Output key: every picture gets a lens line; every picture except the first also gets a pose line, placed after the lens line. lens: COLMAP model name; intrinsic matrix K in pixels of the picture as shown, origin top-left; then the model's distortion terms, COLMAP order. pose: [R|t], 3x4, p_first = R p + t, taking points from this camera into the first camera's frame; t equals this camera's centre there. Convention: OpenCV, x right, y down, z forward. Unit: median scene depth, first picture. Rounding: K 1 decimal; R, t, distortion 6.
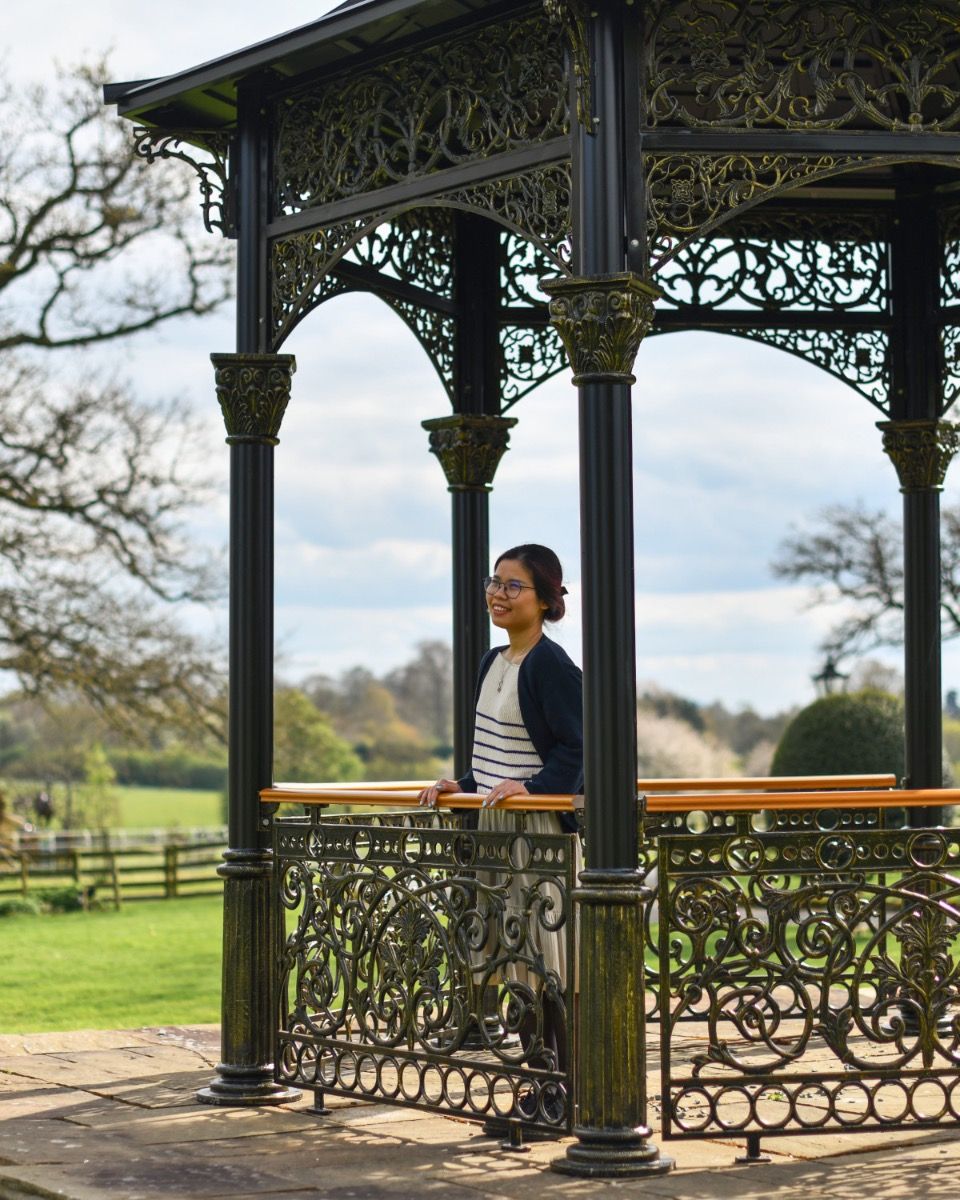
lens RADIAL K [[2720.6, 0, 480.0], [0, 2720.6, 600.0], [0, 0, 1]] dist [-0.039640, 0.007713]
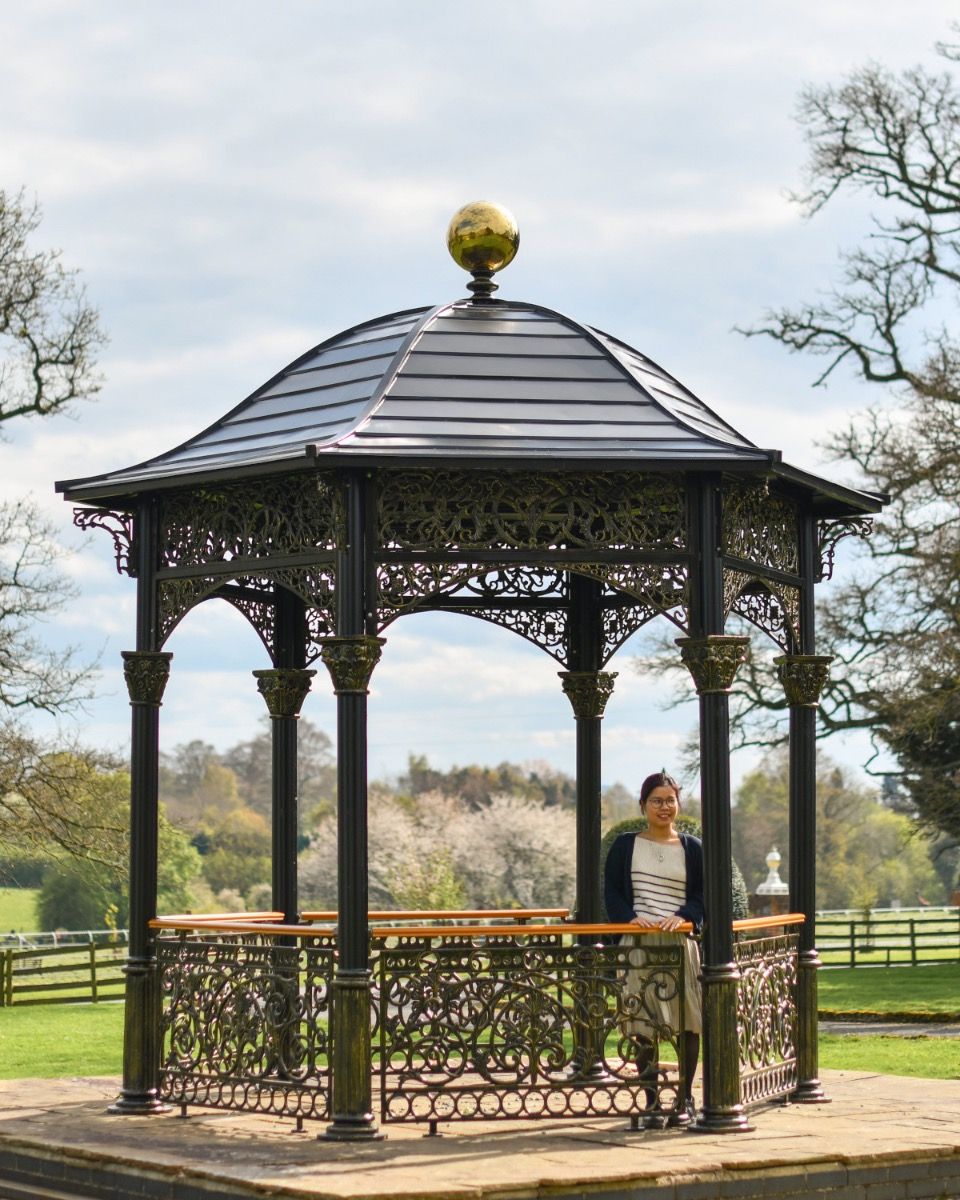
lens RADIAL K [[3213.9, 0, 464.6], [0, 3213.9, 573.5], [0, 0, 1]] dist [-0.045942, -0.040697]
pose [[0.999244, 0.009199, 0.037768, 0.027769], [-0.008149, 0.999579, -0.027859, -0.070935], [-0.038009, 0.027530, 0.998898, -0.771849]]
